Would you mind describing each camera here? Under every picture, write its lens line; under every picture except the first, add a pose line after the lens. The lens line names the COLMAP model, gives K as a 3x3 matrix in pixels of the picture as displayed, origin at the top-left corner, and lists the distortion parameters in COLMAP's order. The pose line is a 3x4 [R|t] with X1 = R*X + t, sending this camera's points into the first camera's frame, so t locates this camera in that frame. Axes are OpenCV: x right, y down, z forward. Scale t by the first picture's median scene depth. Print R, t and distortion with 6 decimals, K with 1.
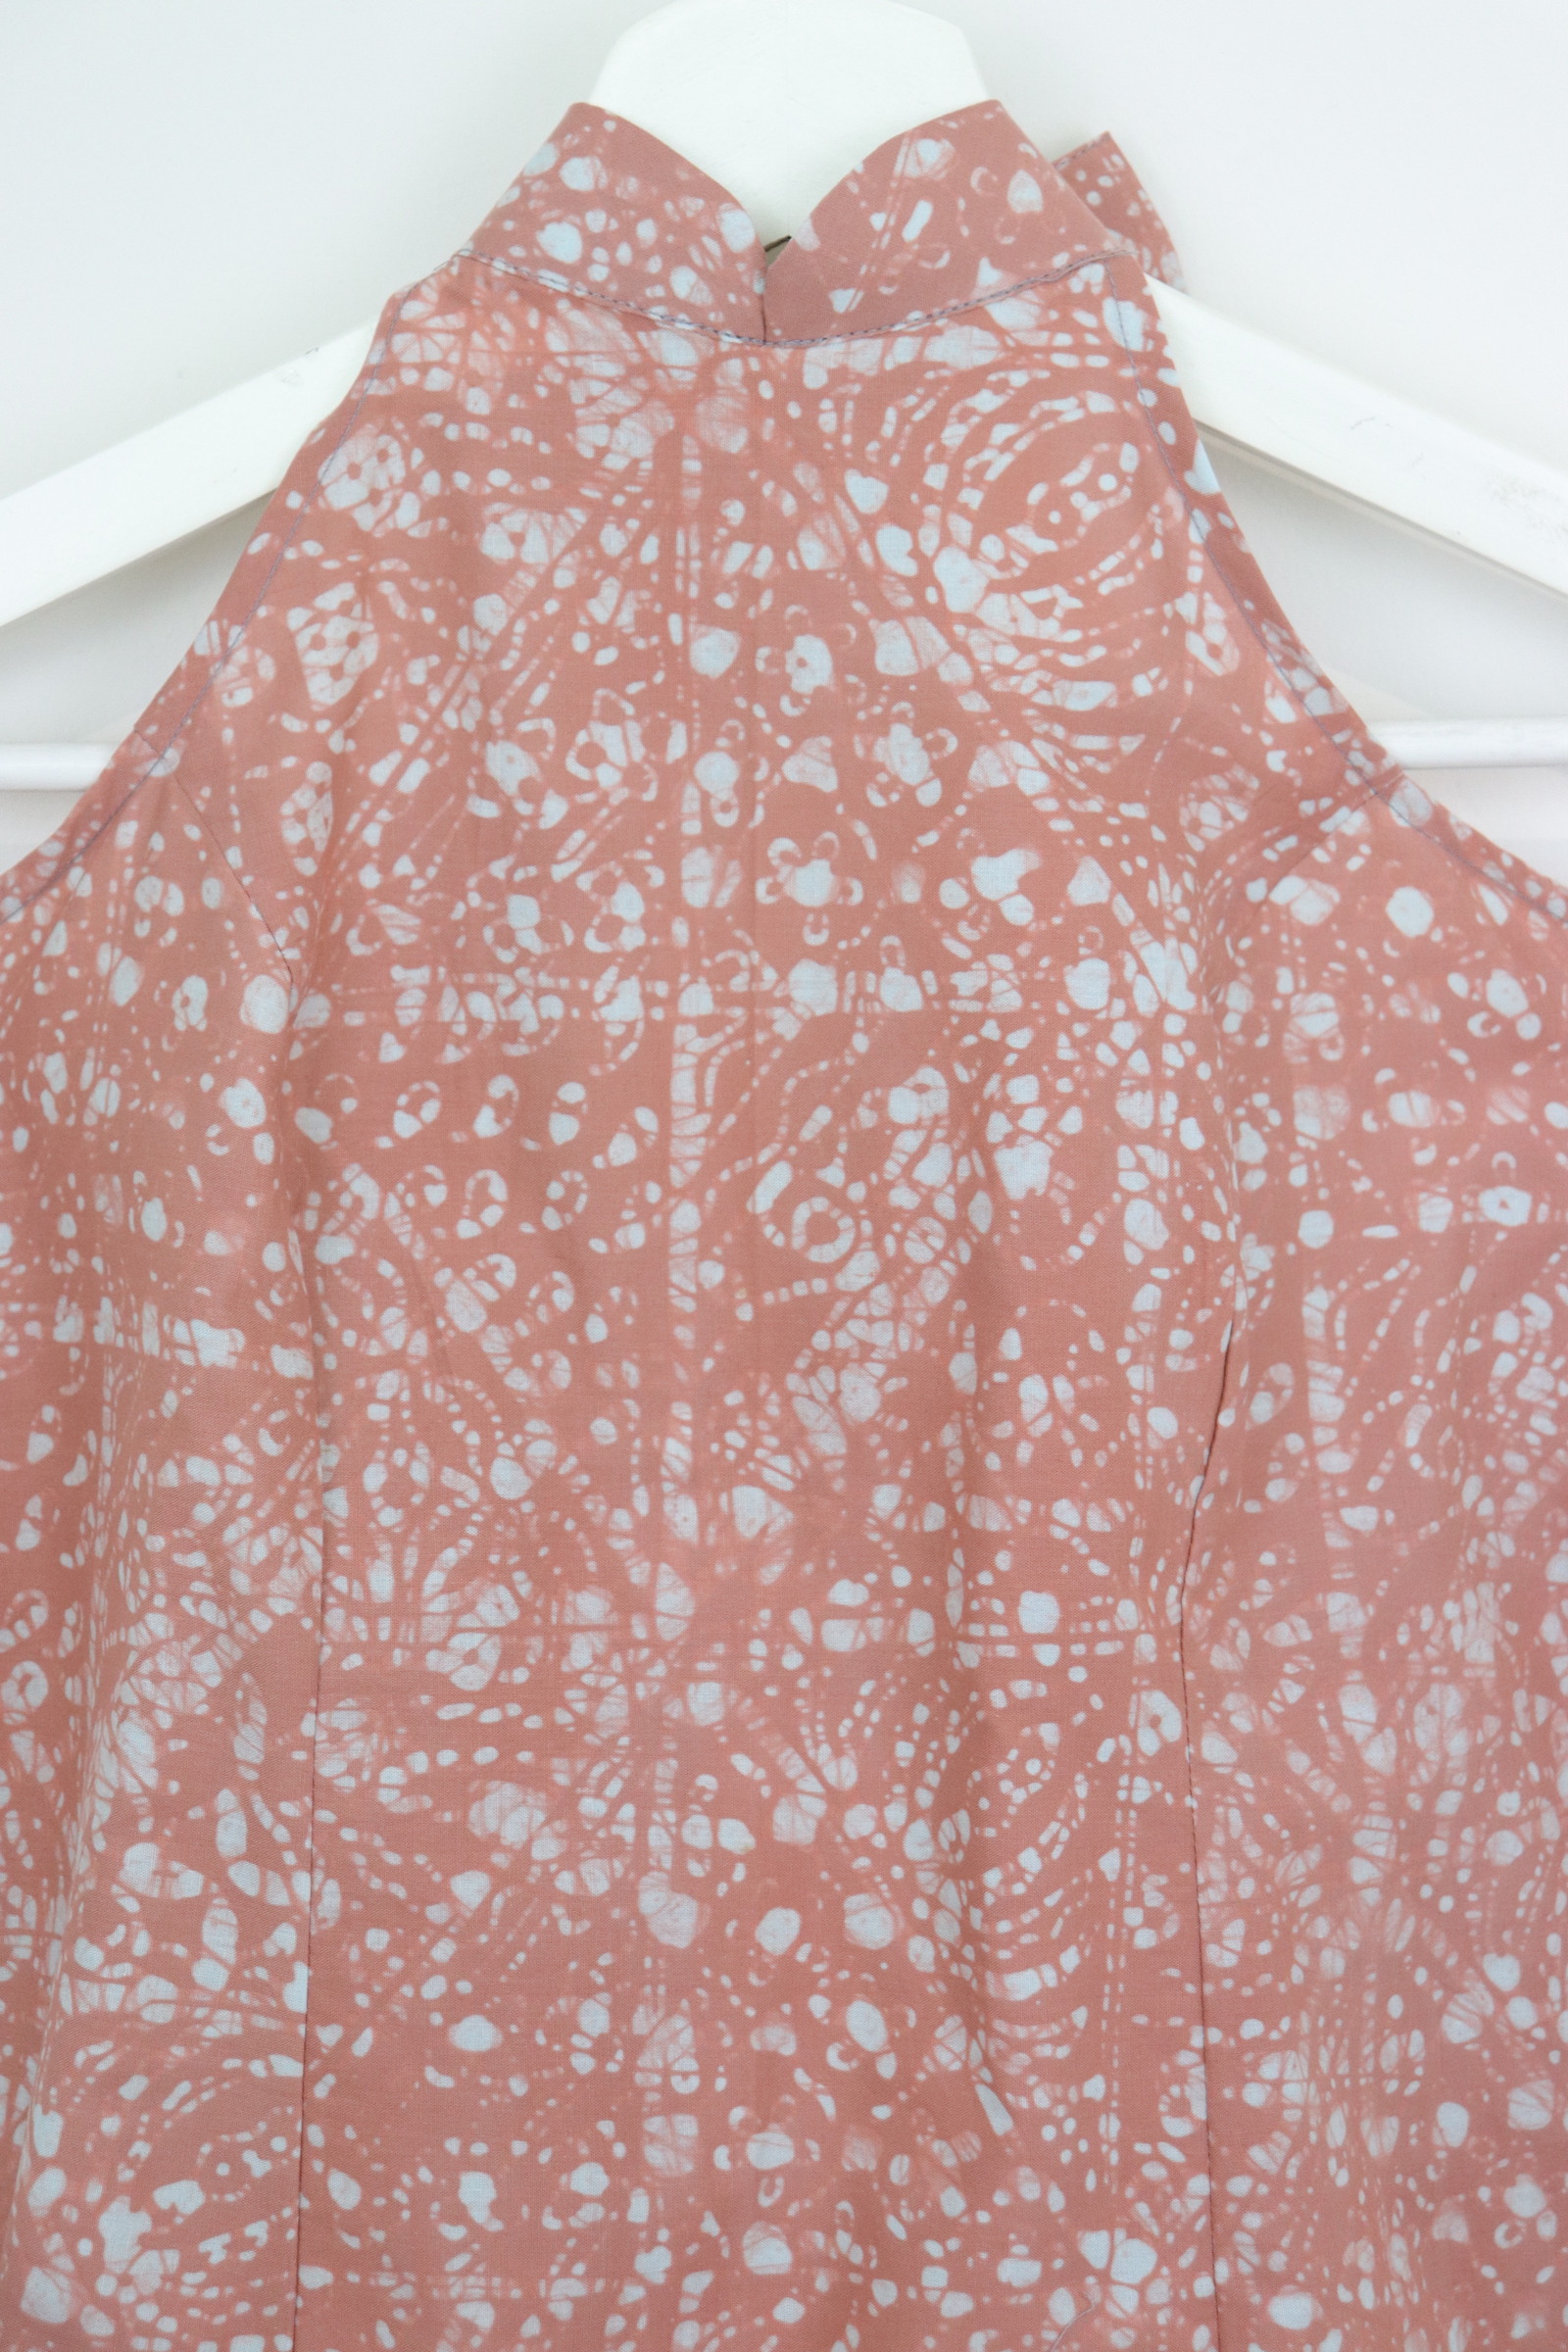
lens RADIAL K [[4528.6, 0, 783.8], [0, 4528.6, 1239.6], [0, 0, 1]] dist [0.209795, 0.000000]
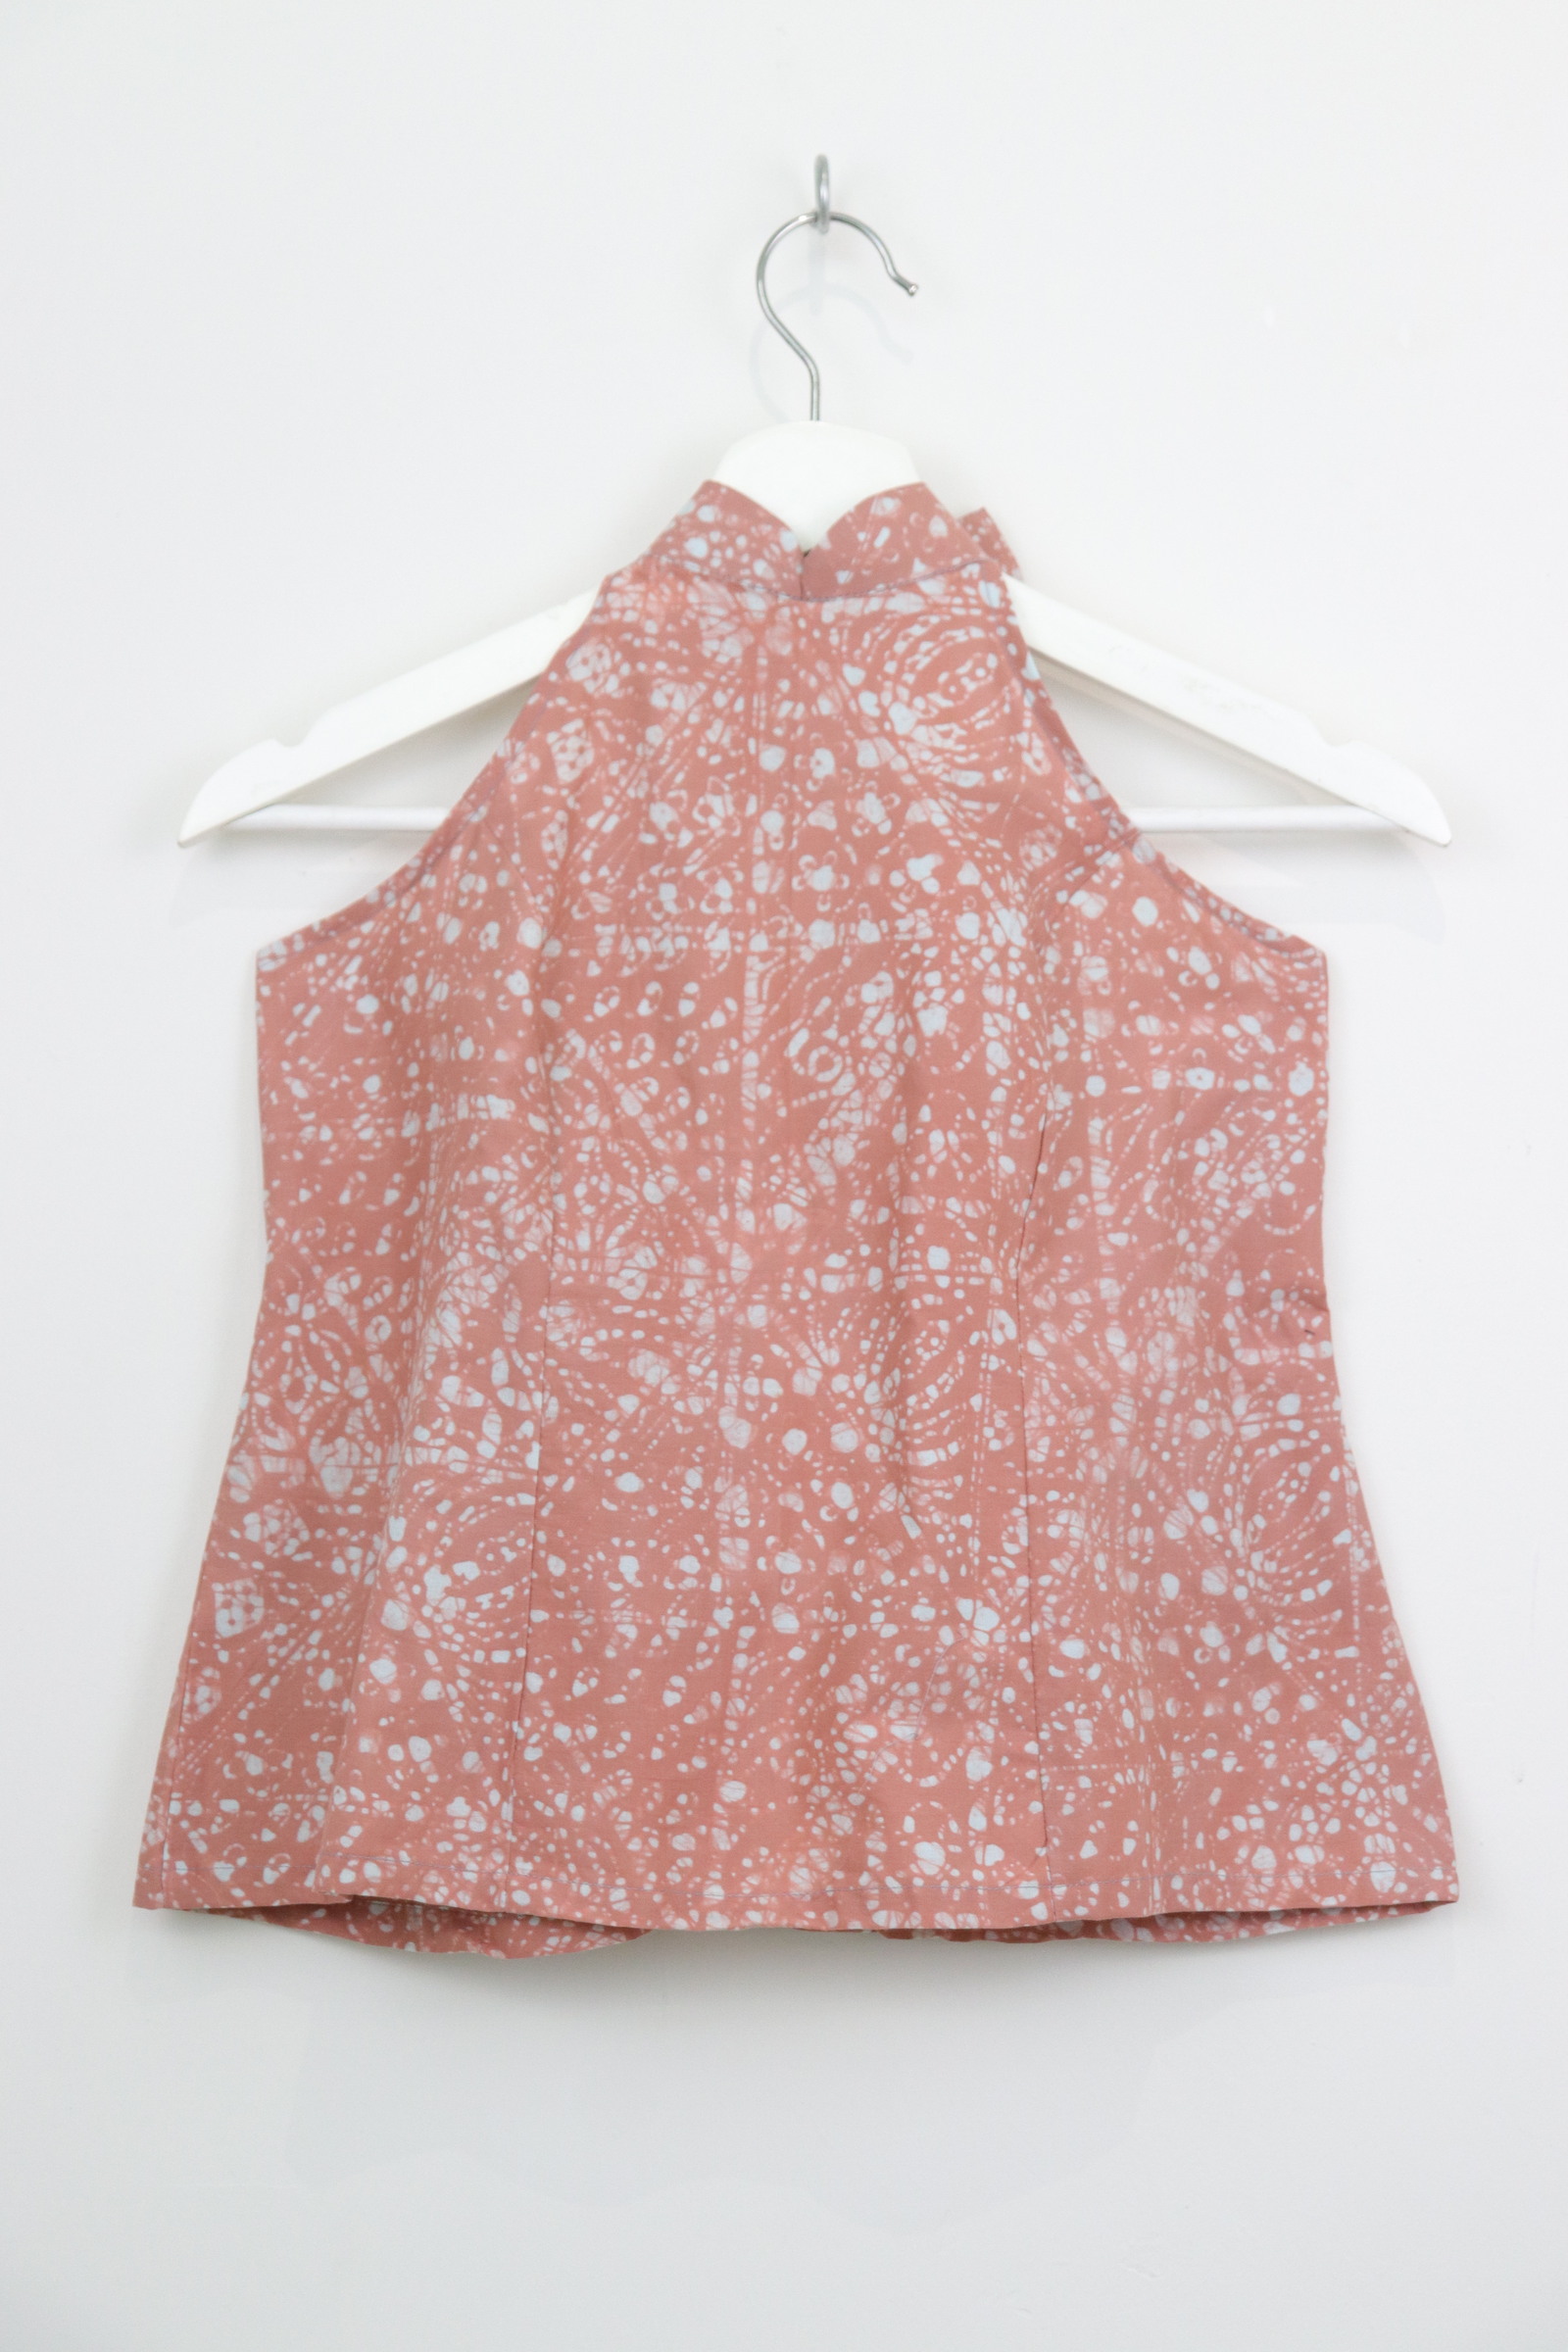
lens RADIAL K [[4528.6, 0, 783.8], [0, 4528.6, 1164.5], [0, 0, 1]] dist [0.209795, 0.000000]
pose [[0.999851, 0.016614, -0.004635, 0.000938], [-0.017183, 0.982792, -0.183917, 0.379837], [0.001499, 0.183969, 0.982931, -0.813621]]
